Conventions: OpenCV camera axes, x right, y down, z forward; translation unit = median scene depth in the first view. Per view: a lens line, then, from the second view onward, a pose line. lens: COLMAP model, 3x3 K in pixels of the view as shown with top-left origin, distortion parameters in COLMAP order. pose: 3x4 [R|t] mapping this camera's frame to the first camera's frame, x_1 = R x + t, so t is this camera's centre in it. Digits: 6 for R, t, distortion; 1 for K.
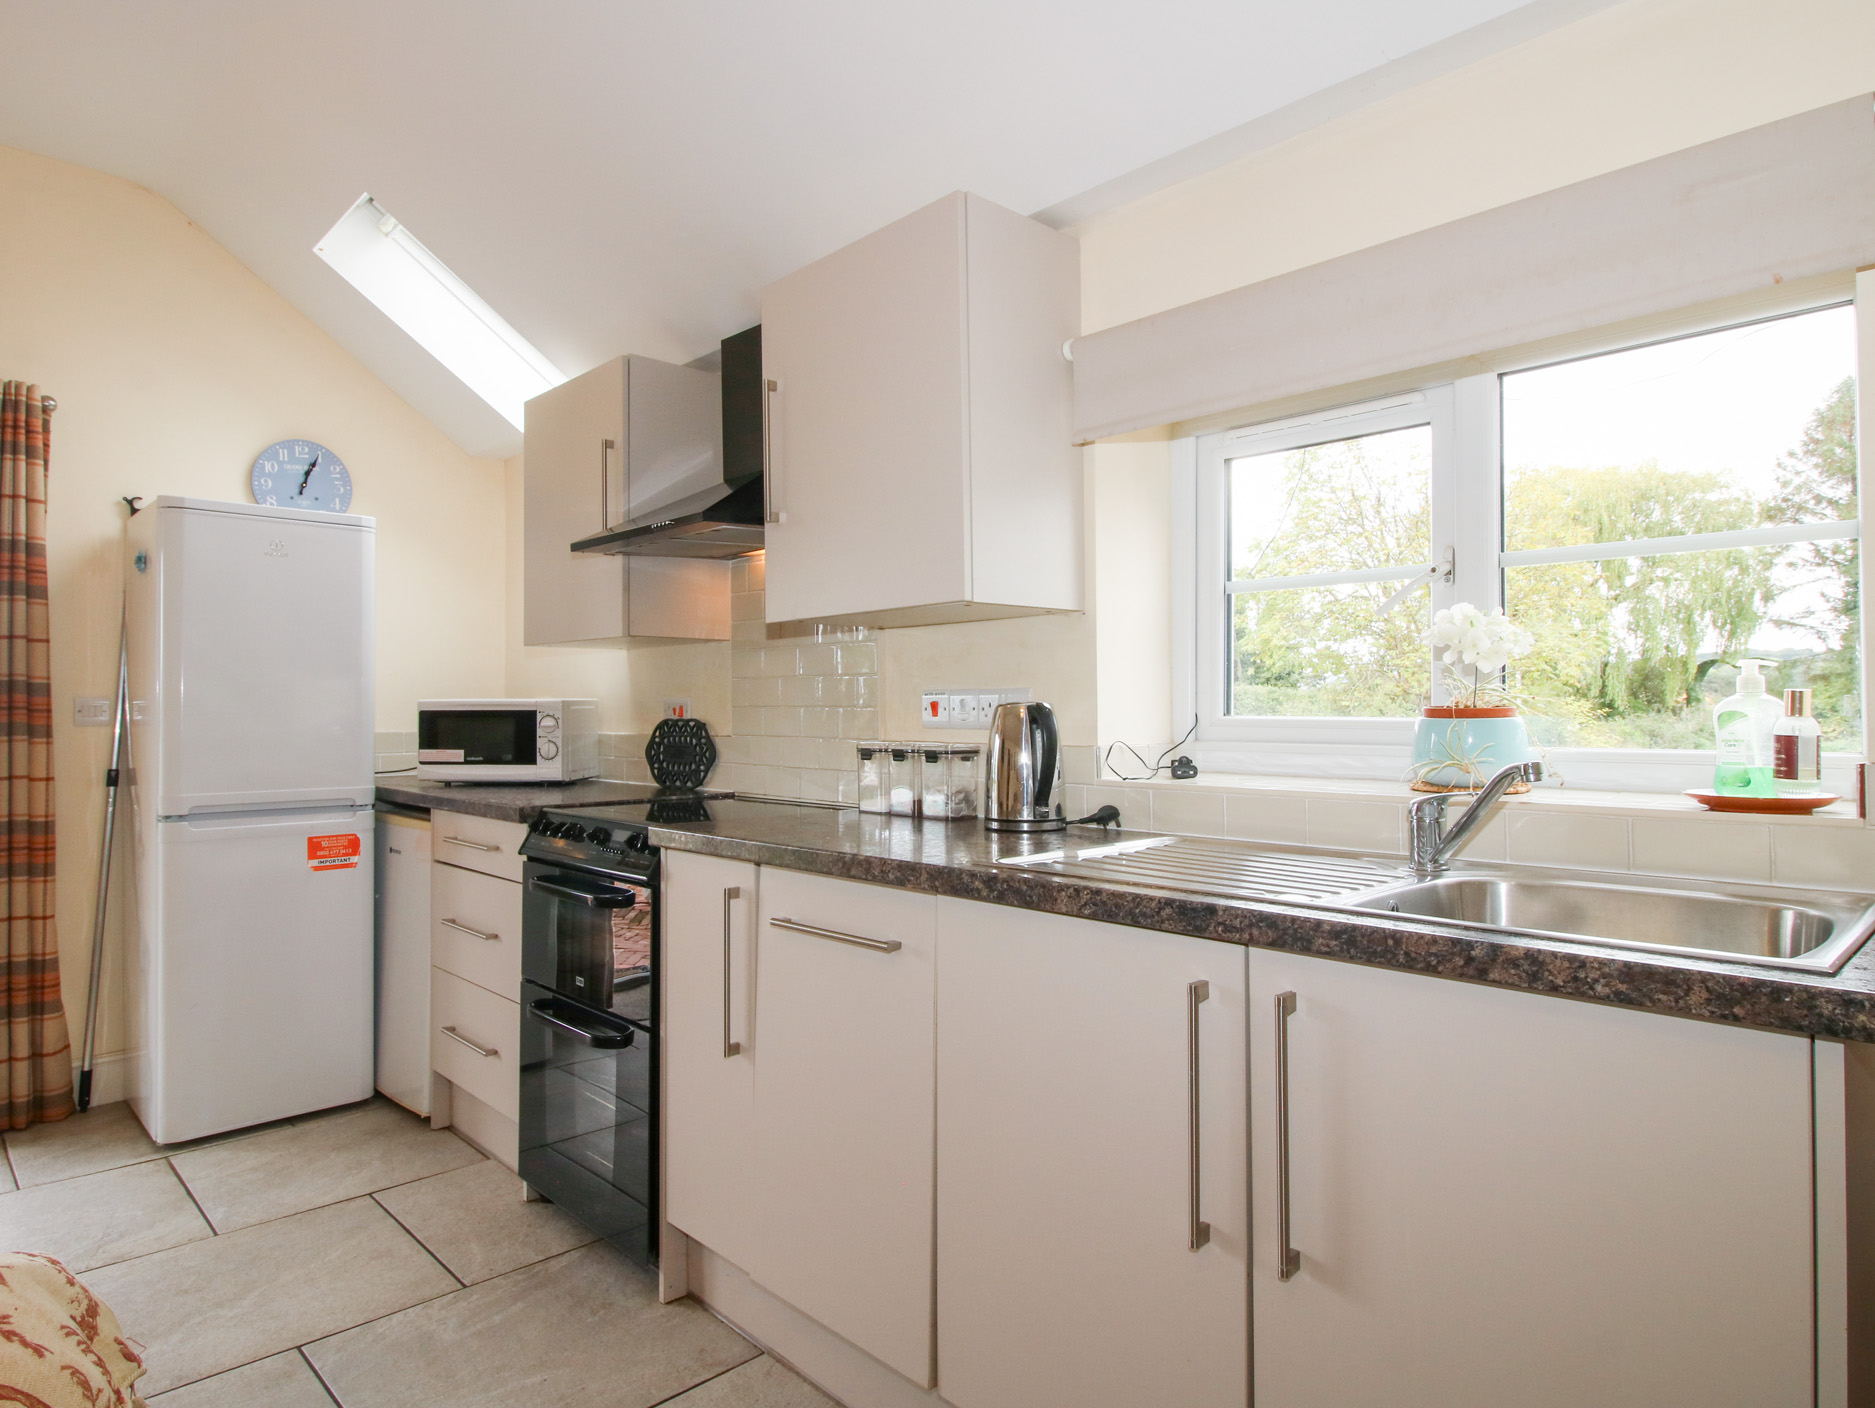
lens RADIAL K [[1088.8, 0, 937.5], [0, 1088.8, 704.0], [0, 0, 1]] dist [-0.023129, -0.000701]
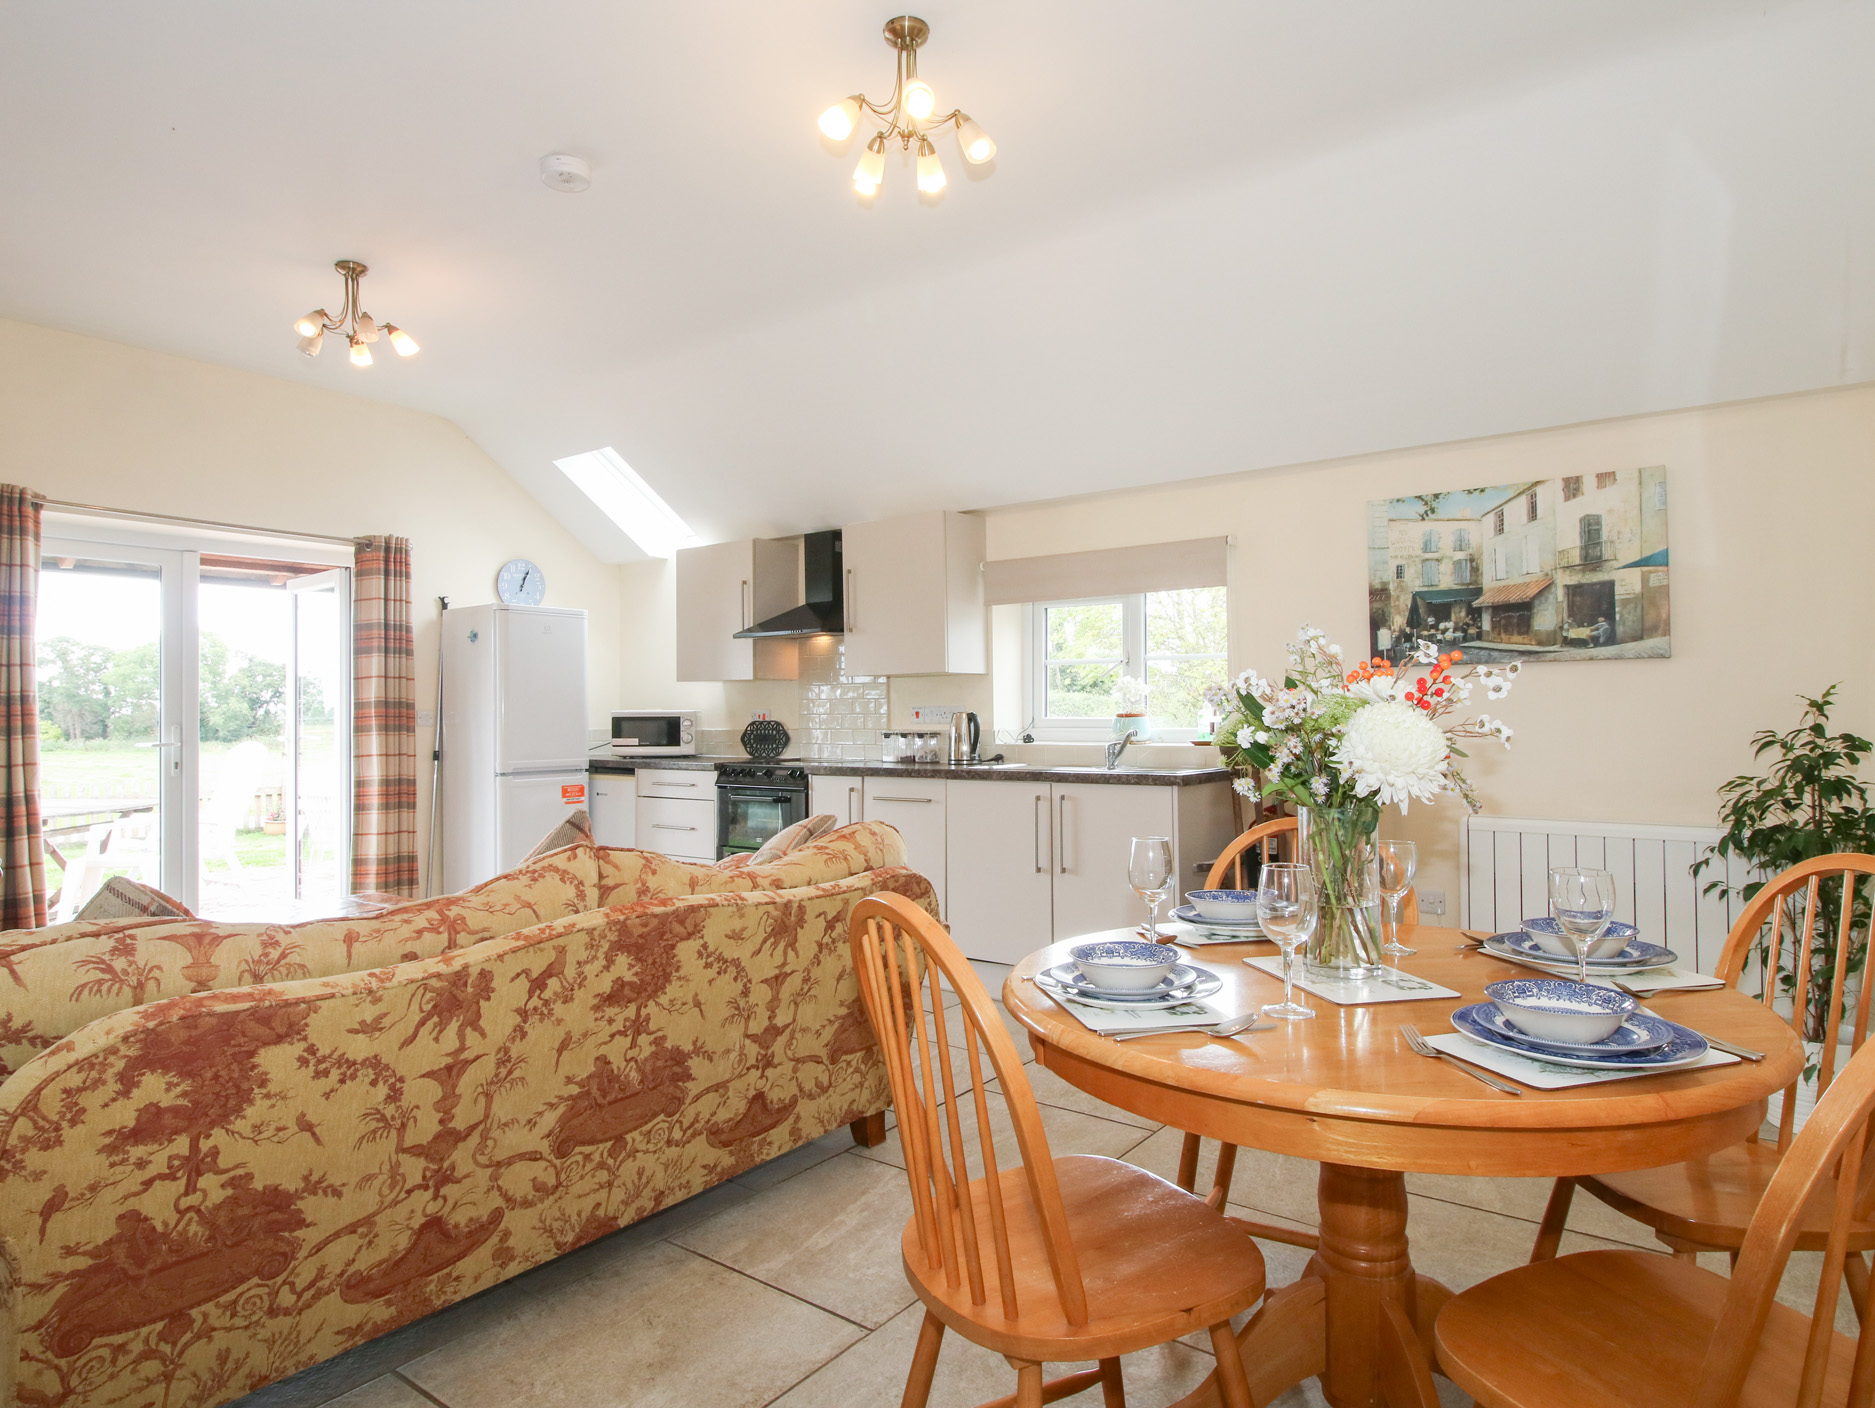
lens RADIAL K [[1088.8, 0, 937.5], [0, 1088.8, 704.0], [0, 0, 1]] dist [-0.023129, -0.000701]
pose [[0.987238, -0.002003, 0.159240, -0.268829], [0.002900, 0.999981, -0.005398, -0.004831], [-0.159226, 0.005791, 0.987225, -1.018893]]
